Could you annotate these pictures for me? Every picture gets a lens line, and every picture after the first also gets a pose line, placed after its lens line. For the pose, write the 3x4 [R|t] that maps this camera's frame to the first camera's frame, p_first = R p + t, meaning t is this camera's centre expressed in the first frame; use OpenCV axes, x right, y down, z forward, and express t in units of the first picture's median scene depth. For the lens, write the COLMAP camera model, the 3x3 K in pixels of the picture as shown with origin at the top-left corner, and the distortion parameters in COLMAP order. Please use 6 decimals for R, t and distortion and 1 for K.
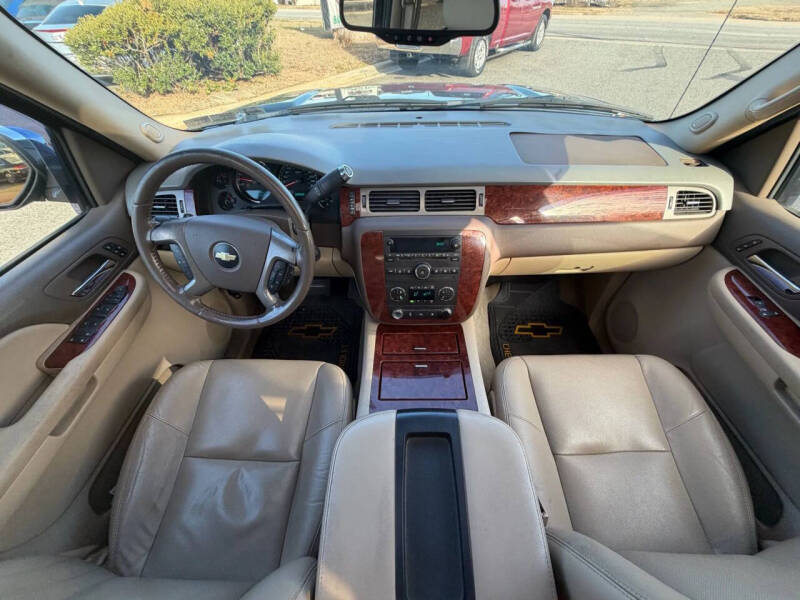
lens RADIAL K [[319.2, 0, 398.1], [0, 319.2, 301.2], [0, 0, 1]] dist [0.001360, -0.000149]
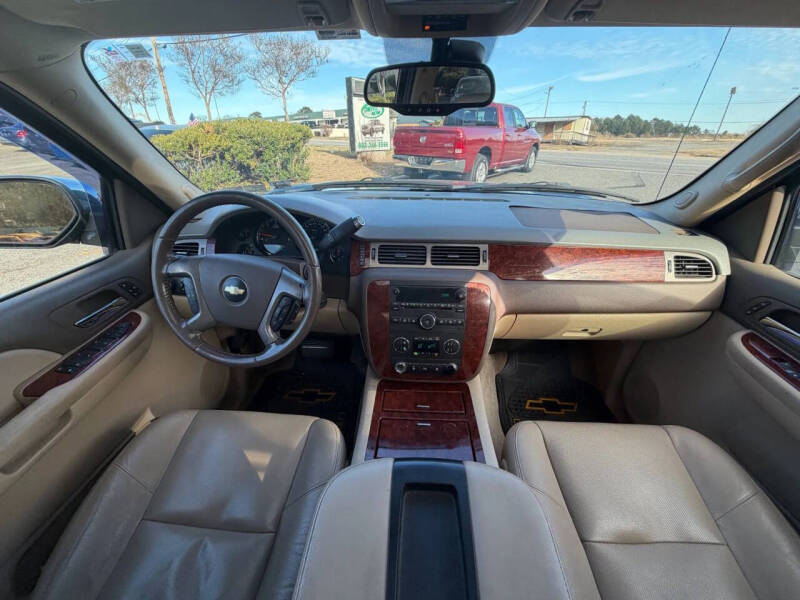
lens RADIAL K [[319.2, 0, 398.1], [0, 319.2, 301.2], [0, 0, 1]] dist [0.001360, -0.000149]
pose [[0.998888, 0.040750, -0.023705, 0.006422], [-0.045707, 0.960297, -0.275211, 0.123174], [0.011549, 0.275989, 0.961091, 0.029104]]
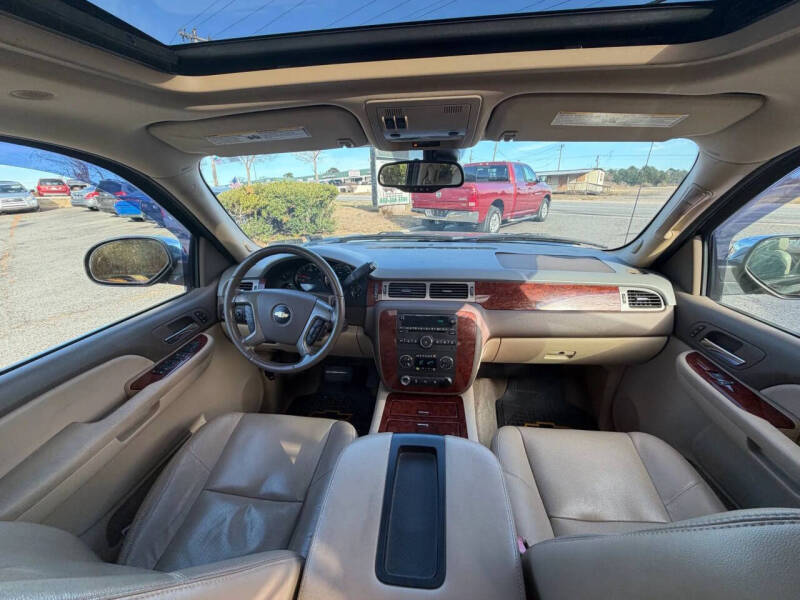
lens RADIAL K [[319.2, 0, 398.1], [0, 319.2, 301.2], [0, 0, 1]] dist [0.001360, -0.000149]
pose [[0.995164, 0.035138, -0.091723, 0.075269], [-0.069623, 0.911049, -0.406376, 0.277030], [0.069285, 0.410797, 0.909090, -0.209783]]
